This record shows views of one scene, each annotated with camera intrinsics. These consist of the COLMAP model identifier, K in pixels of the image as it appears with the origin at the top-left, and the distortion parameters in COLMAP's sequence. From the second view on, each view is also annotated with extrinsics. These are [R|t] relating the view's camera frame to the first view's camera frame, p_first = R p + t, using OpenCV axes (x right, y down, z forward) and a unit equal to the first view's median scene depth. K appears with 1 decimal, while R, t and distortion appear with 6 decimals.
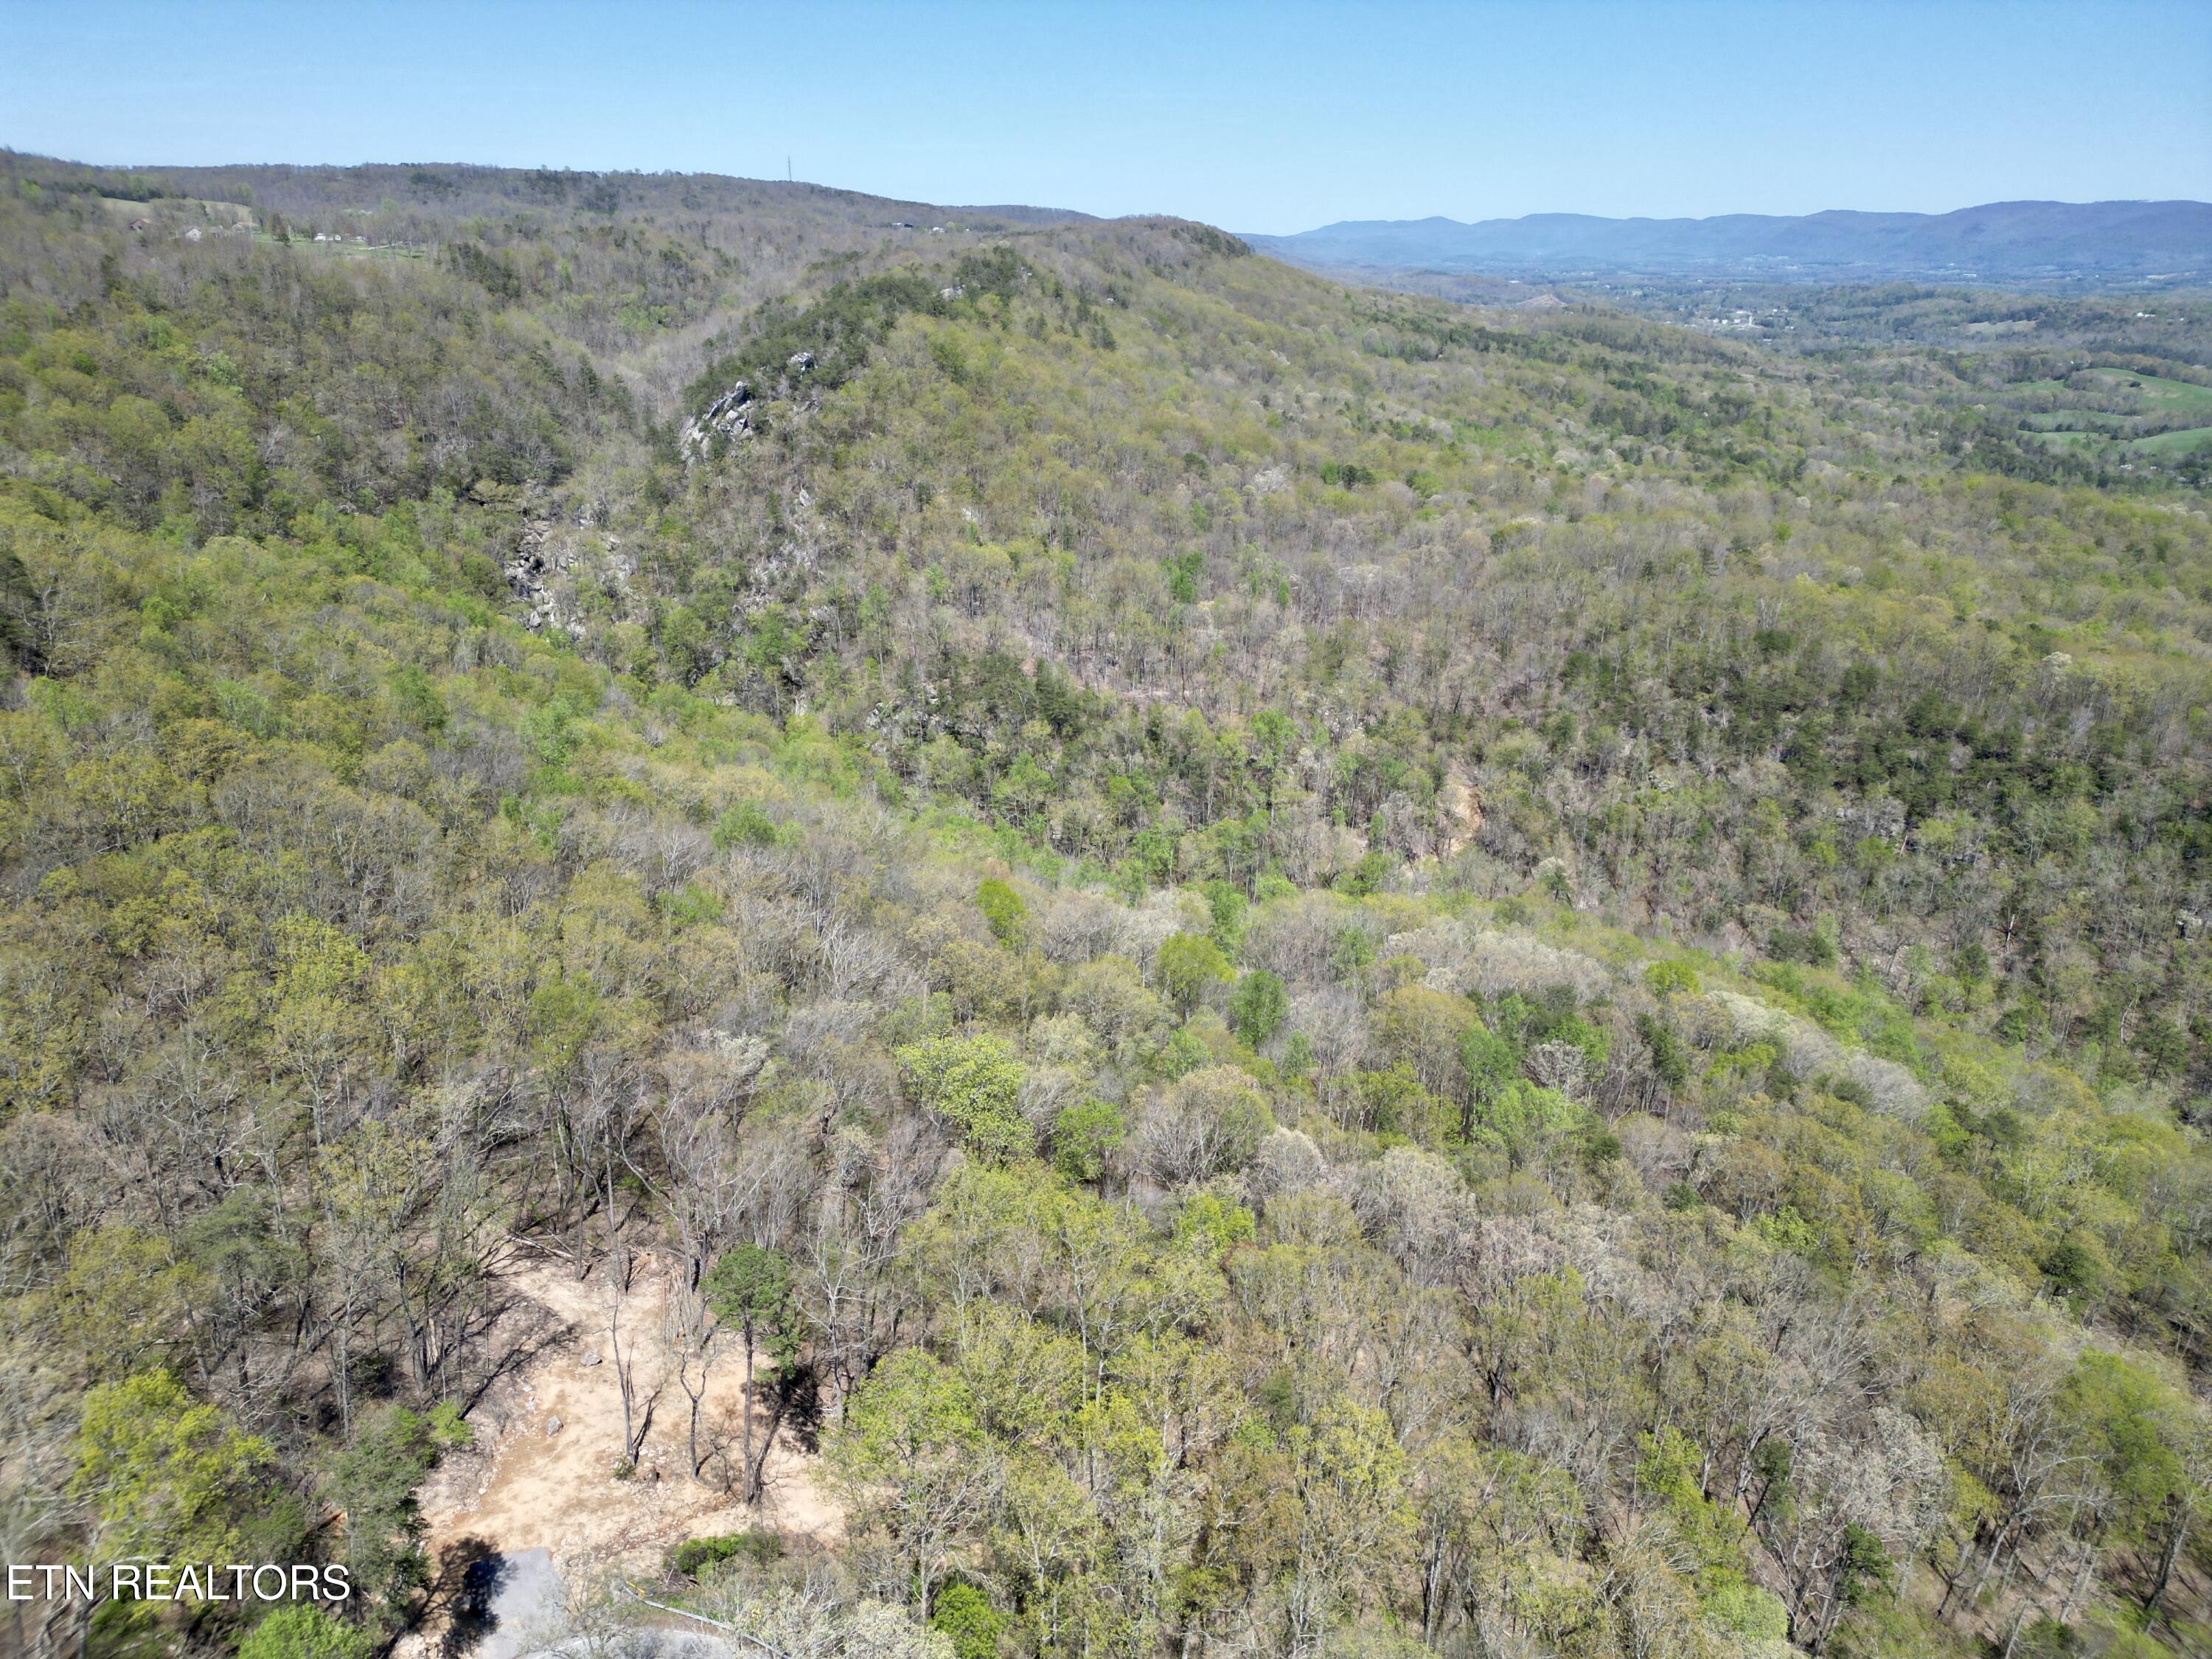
lens RADIAL K [[1535.6, 0, 1114.8], [0, 1535.6, 823.8], [0, 0, 1]] dist [0.085915, -0.069128]
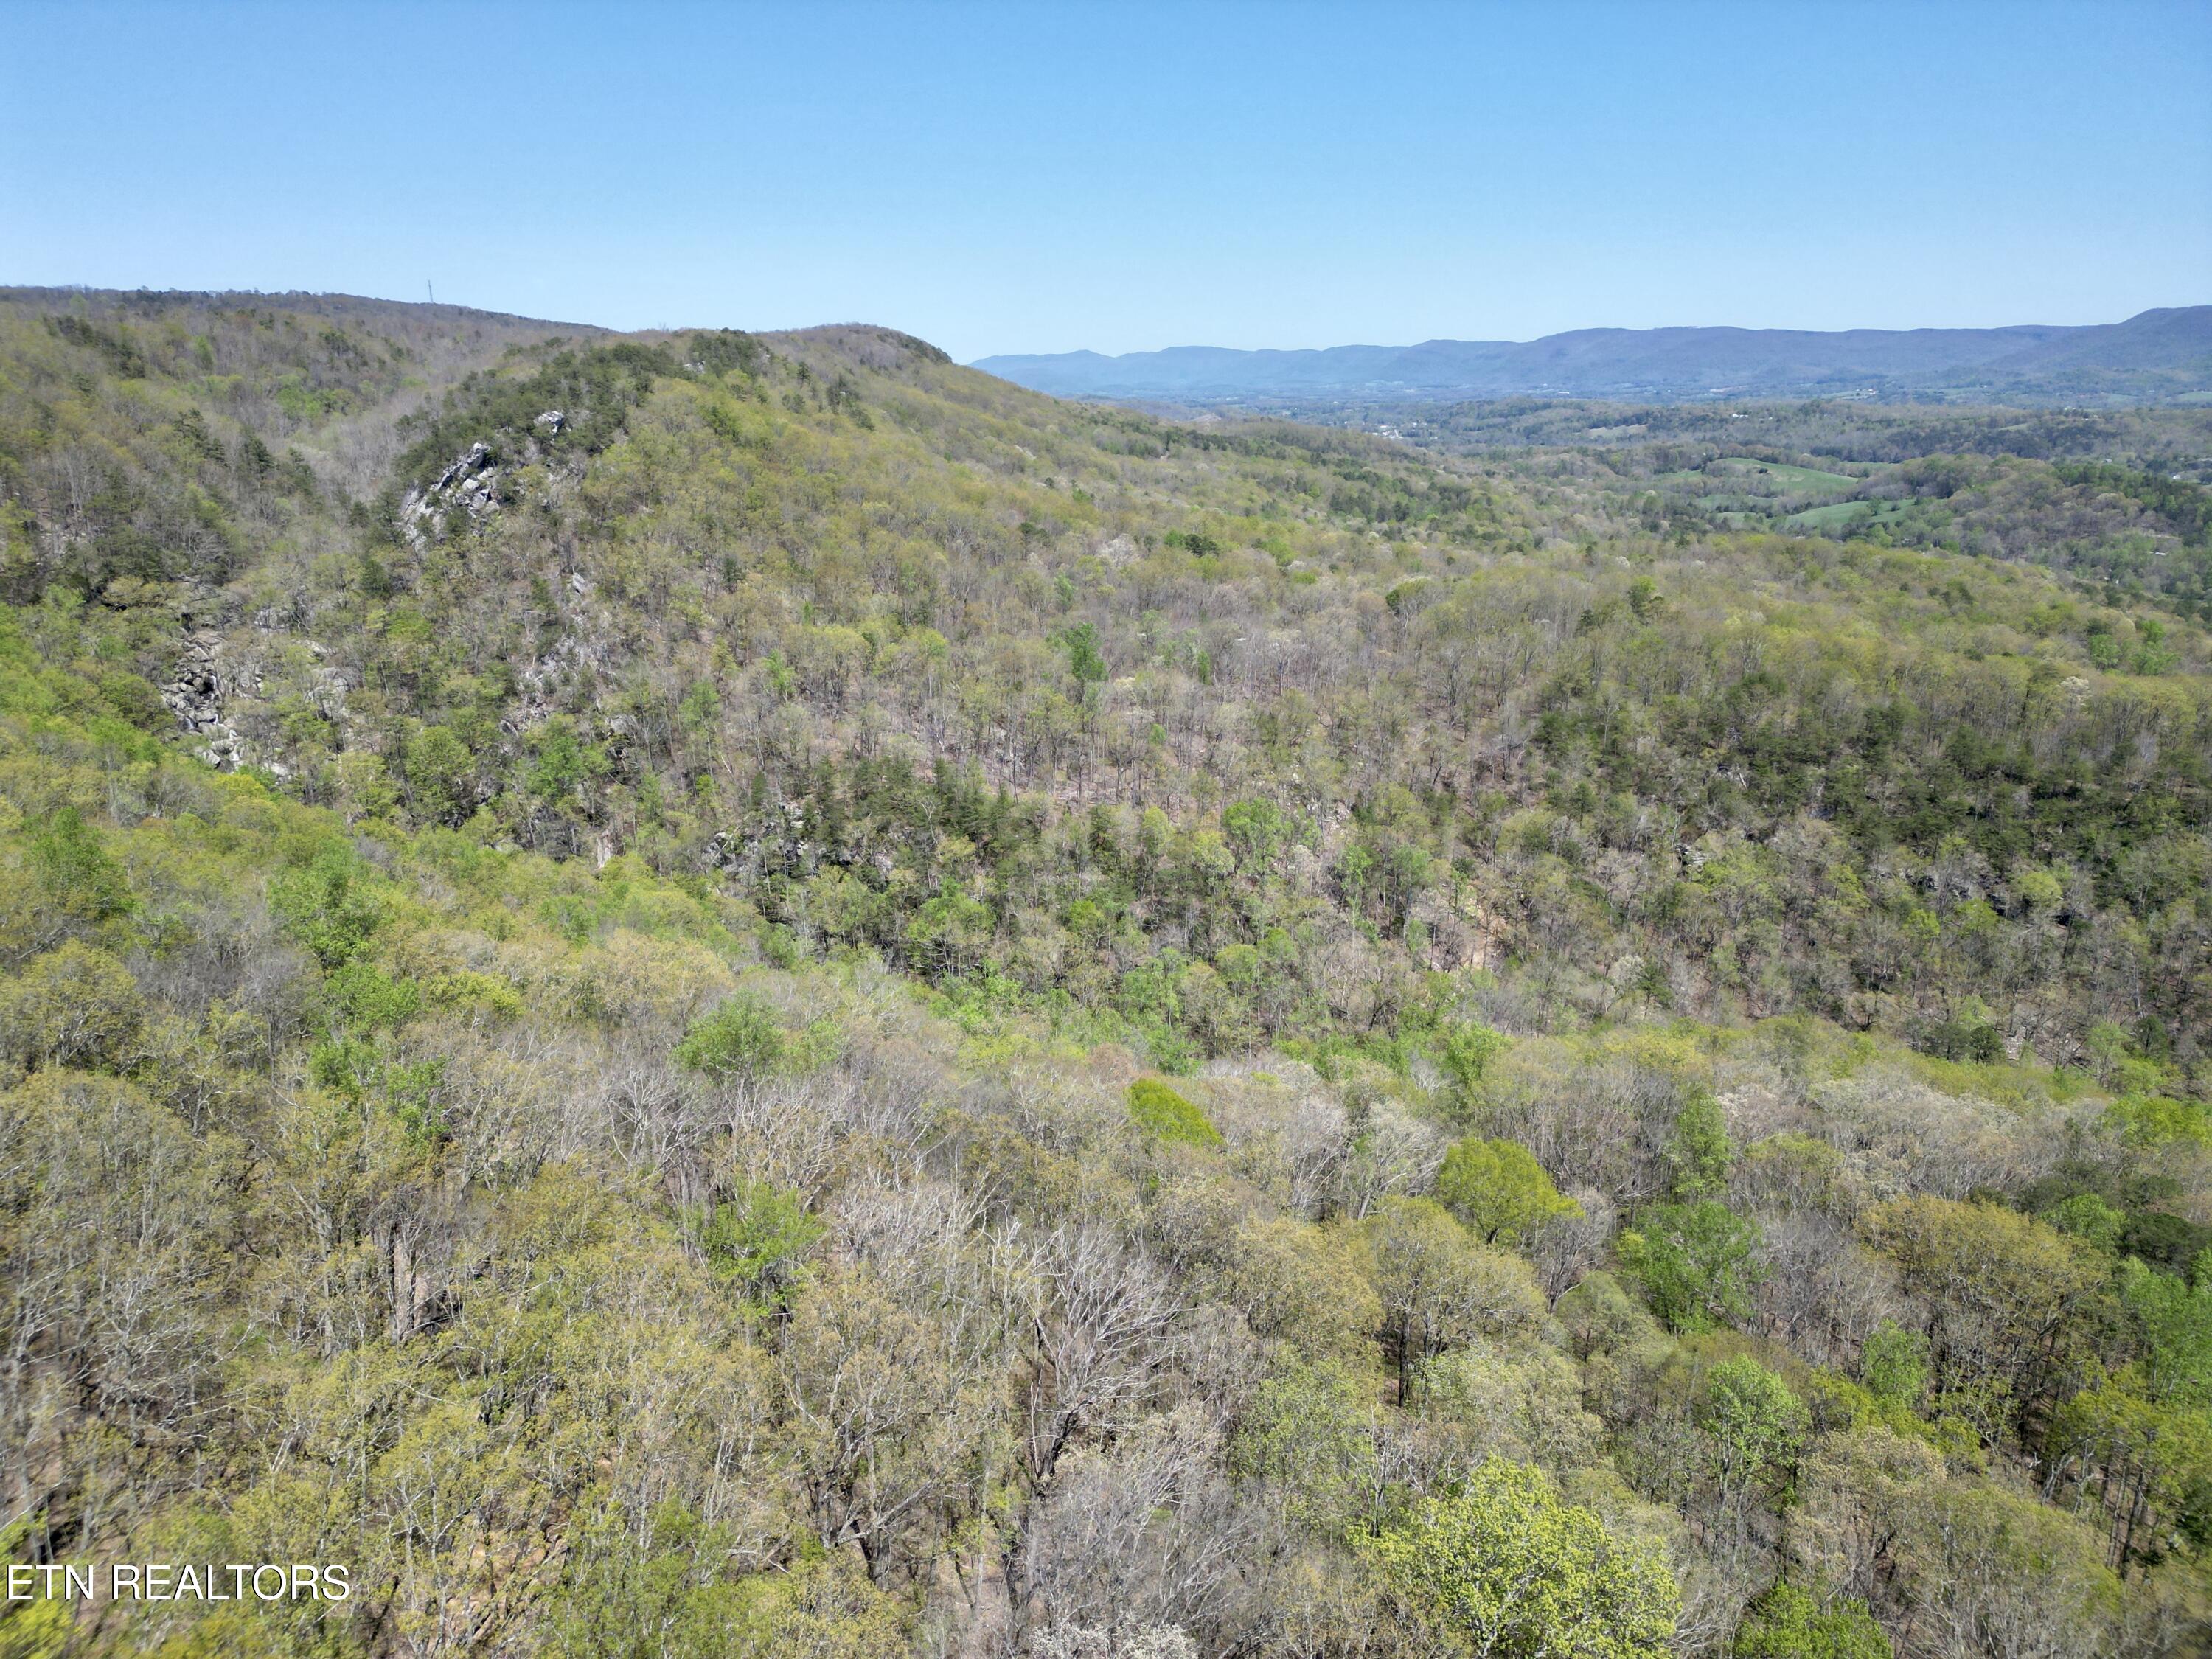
lens RADIAL K [[1535.6, 0, 1114.8], [0, 1535.6, 823.8], [0, 0, 1]] dist [0.085915, -0.069128]
pose [[0.977980, -0.075639, 0.194509, -0.097607], [0.090223, 0.993649, -0.067236, -0.012414], [-0.188188, 0.083305, 0.978594, 0.190699]]
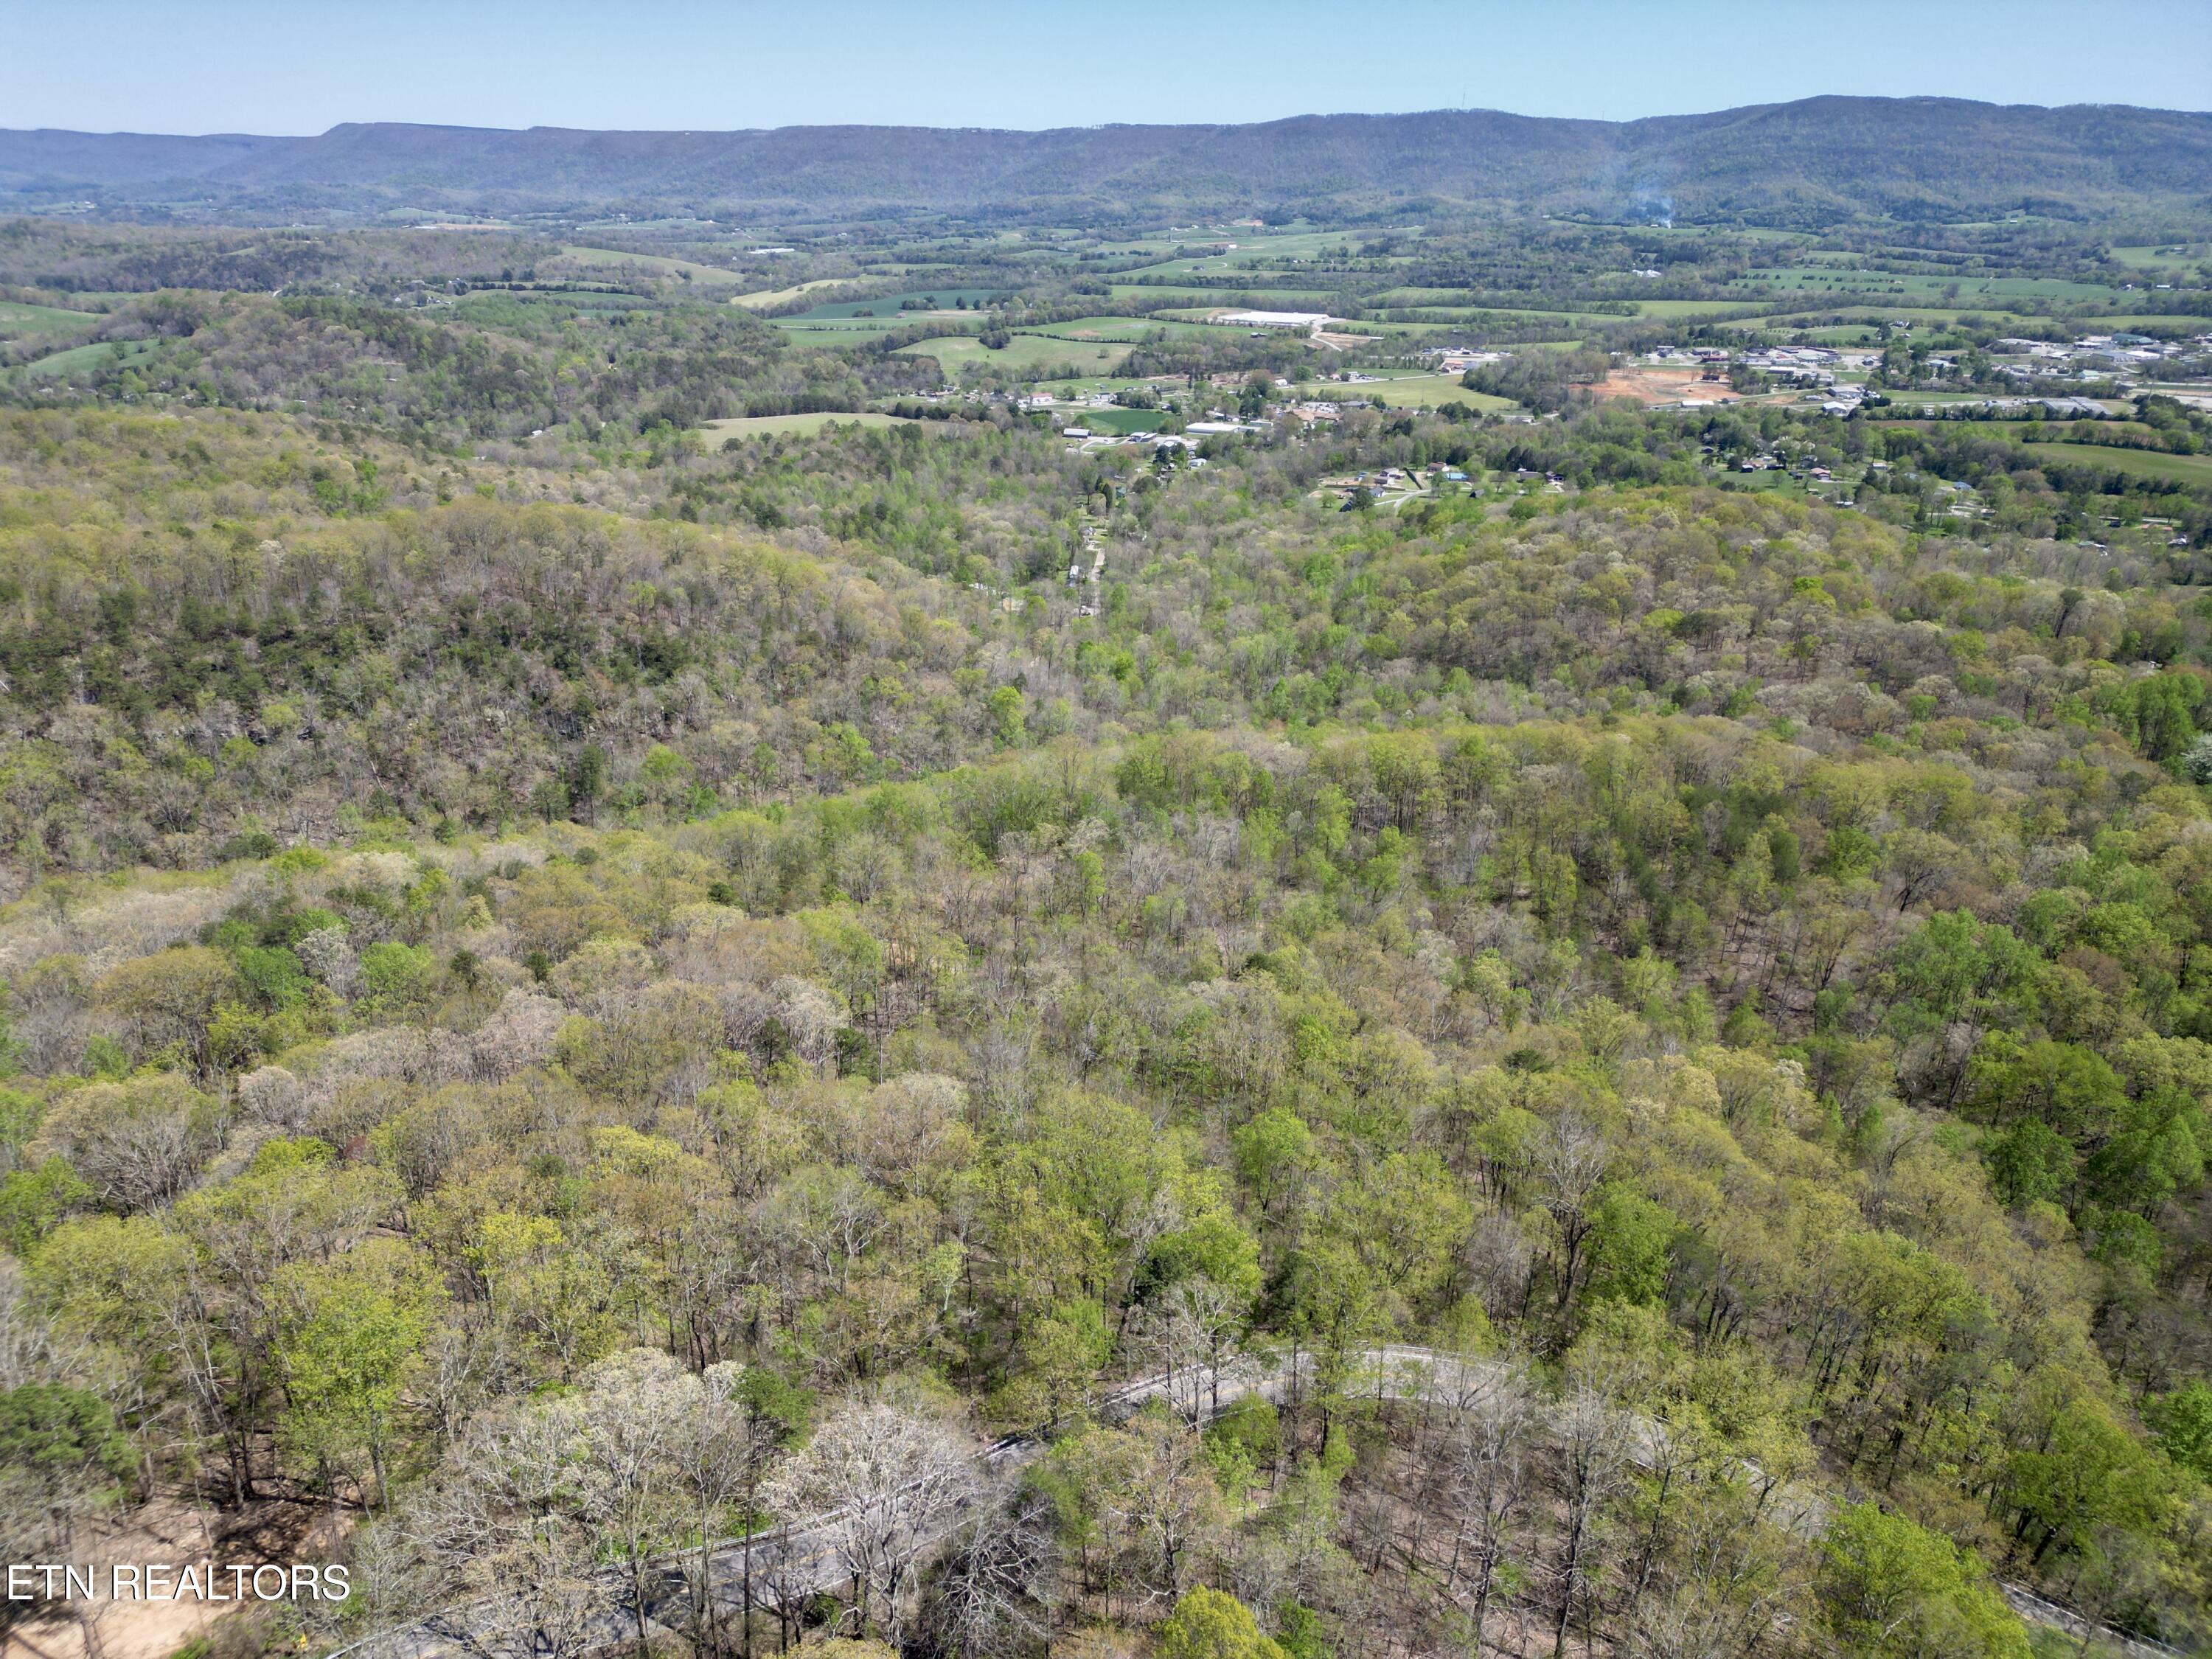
lens RADIAL K [[1567.6, 0, 1106.2], [0, 1567.6, 817.7], [0, 0, 1]] dist [0.069393, -0.084948]
pose [[0.380449, -0.356167, 0.853466, -0.165360], [0.323740, 0.915762, 0.237850, -0.004309], [-0.866286, 0.185812, 0.463706, 0.003398]]
